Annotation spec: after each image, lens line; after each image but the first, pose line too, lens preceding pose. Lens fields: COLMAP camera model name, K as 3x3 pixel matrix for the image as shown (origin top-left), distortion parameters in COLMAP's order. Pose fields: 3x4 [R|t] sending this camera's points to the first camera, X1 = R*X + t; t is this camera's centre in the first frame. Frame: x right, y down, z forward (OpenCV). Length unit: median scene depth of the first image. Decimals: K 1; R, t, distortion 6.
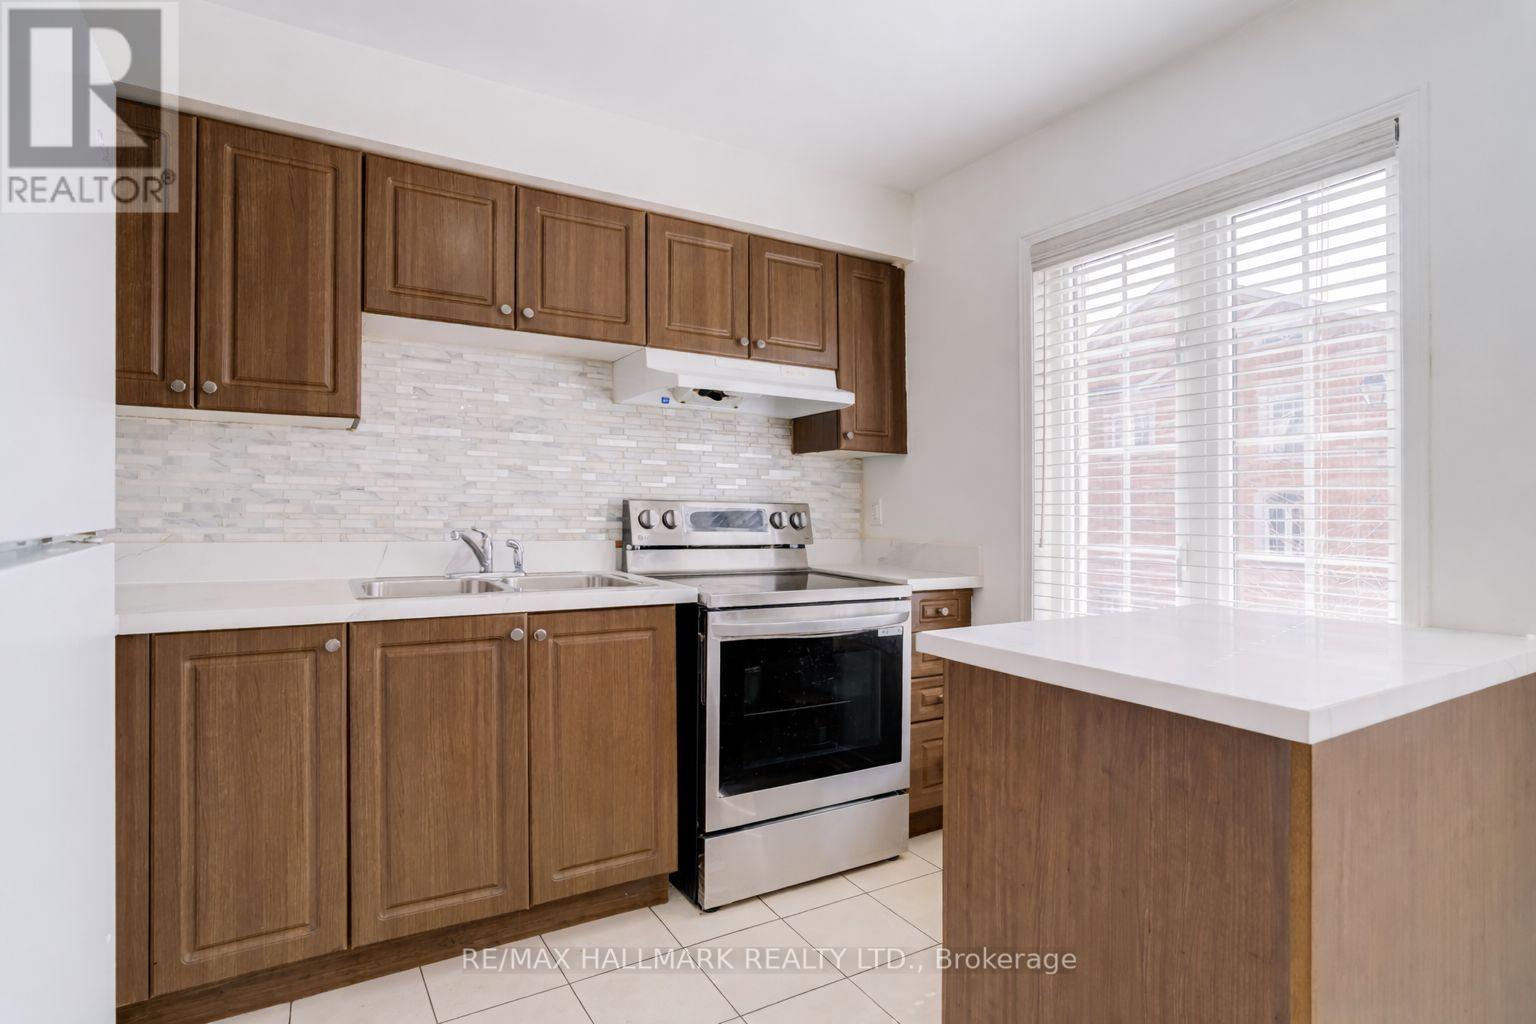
lens RADIAL K [[734.1, 0, 706.1], [0, 734.1, 508.1], [0, 0, 1]] dist [-0.000510, 0.000128]
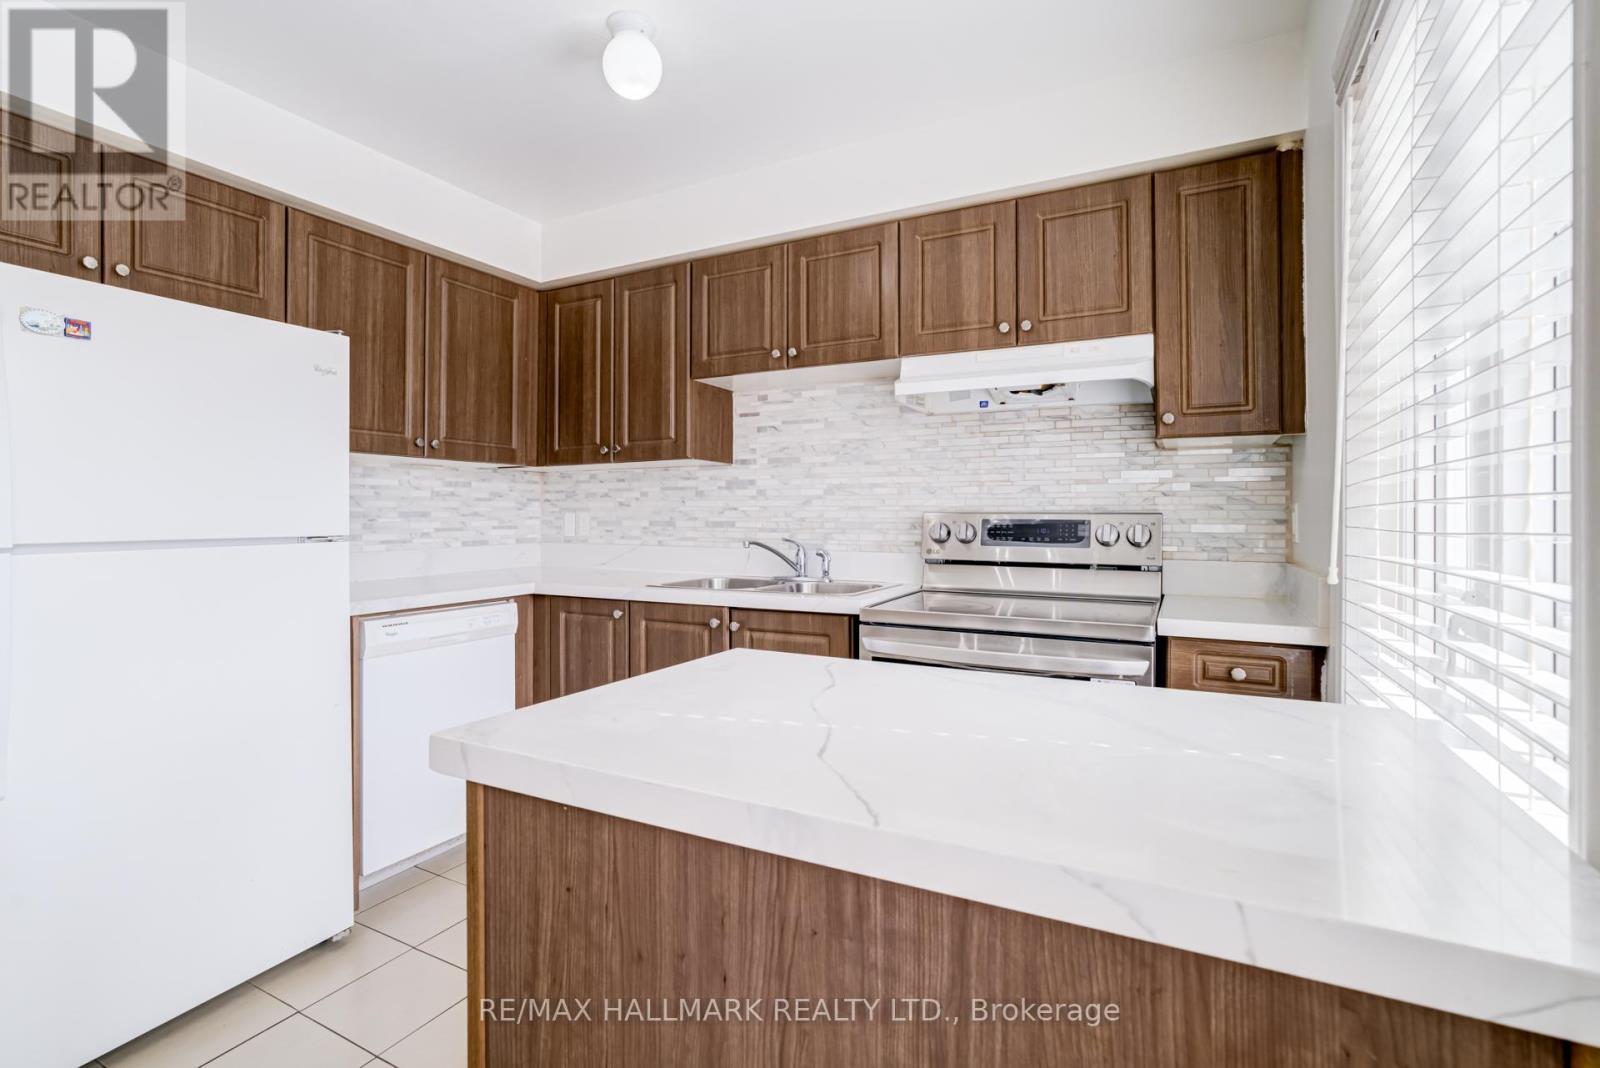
lens RADIAL K [[749.2, 0, 799.4], [0, 749.2, 544.4], [0, 0, 1]] dist [0.000107, 0.000264]
pose [[0.564395, 0.016263, -0.825345, 0.651086], [0.007229, 0.999670, 0.024642, 0.005362], [0.825473, -0.019874, 0.564091, 0.295891]]
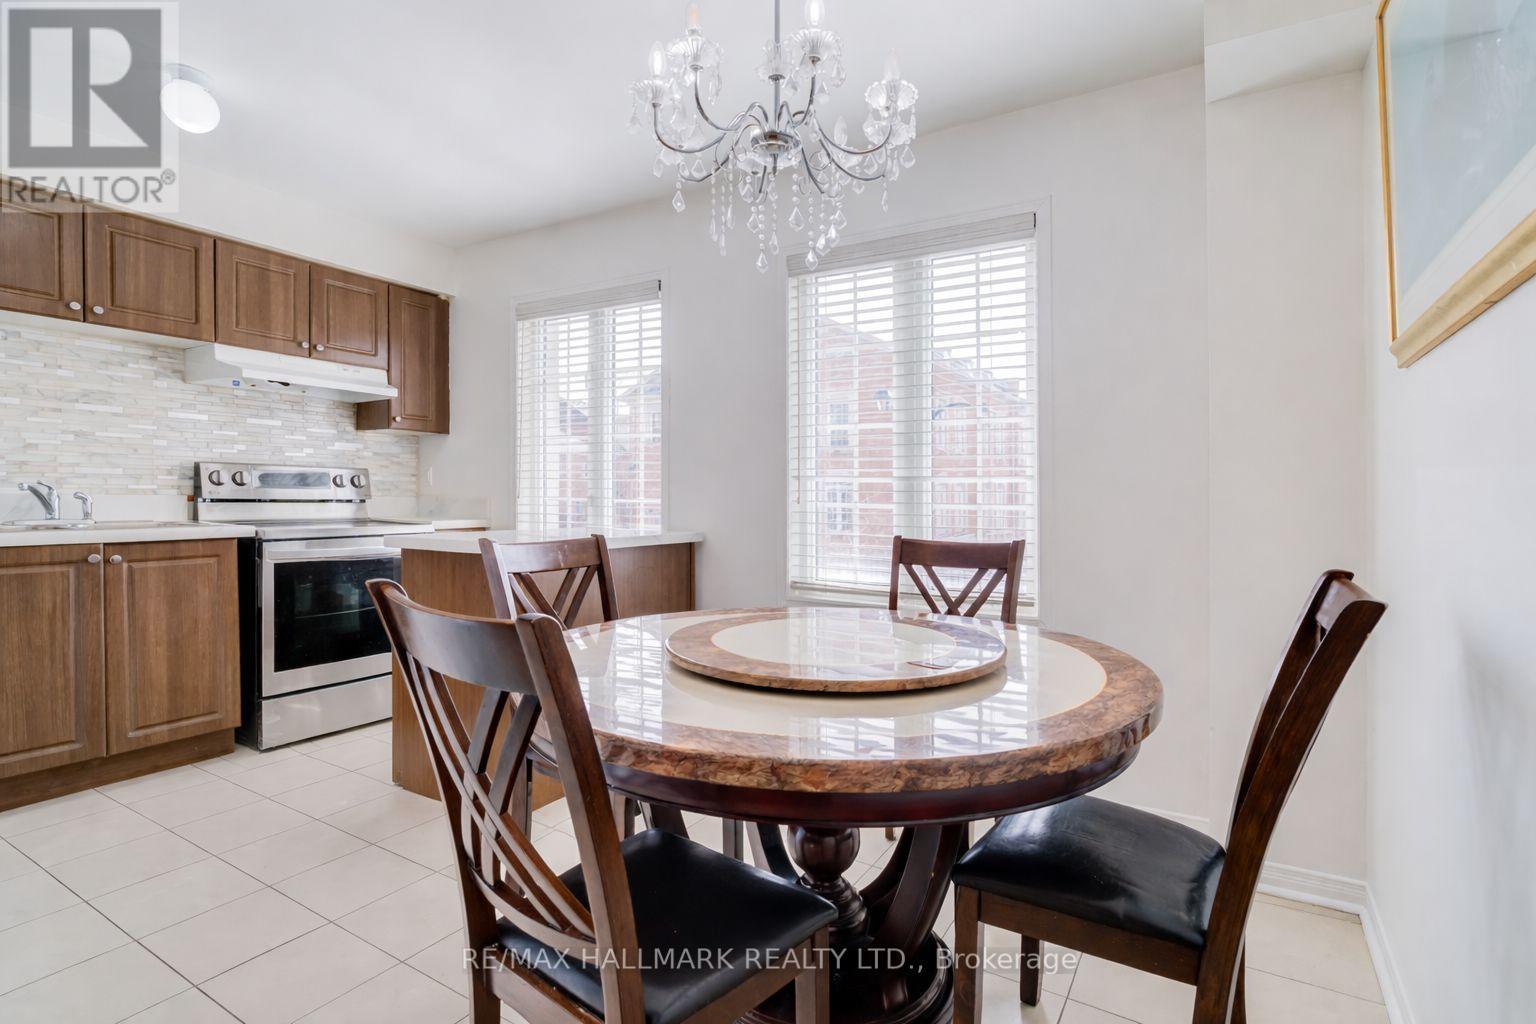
lens RADIAL K [[758.5, 0, 764.3], [0, 758.5, 501.0], [0, 0, 1]] dist [-0.040936, 0.023280]
pose [[0.867697, -0.001205, 0.497092, 0.099357], [-0.011762, 0.999667, 0.022955, 0.014283], [-0.496954, -0.025764, 0.867394, -0.598004]]
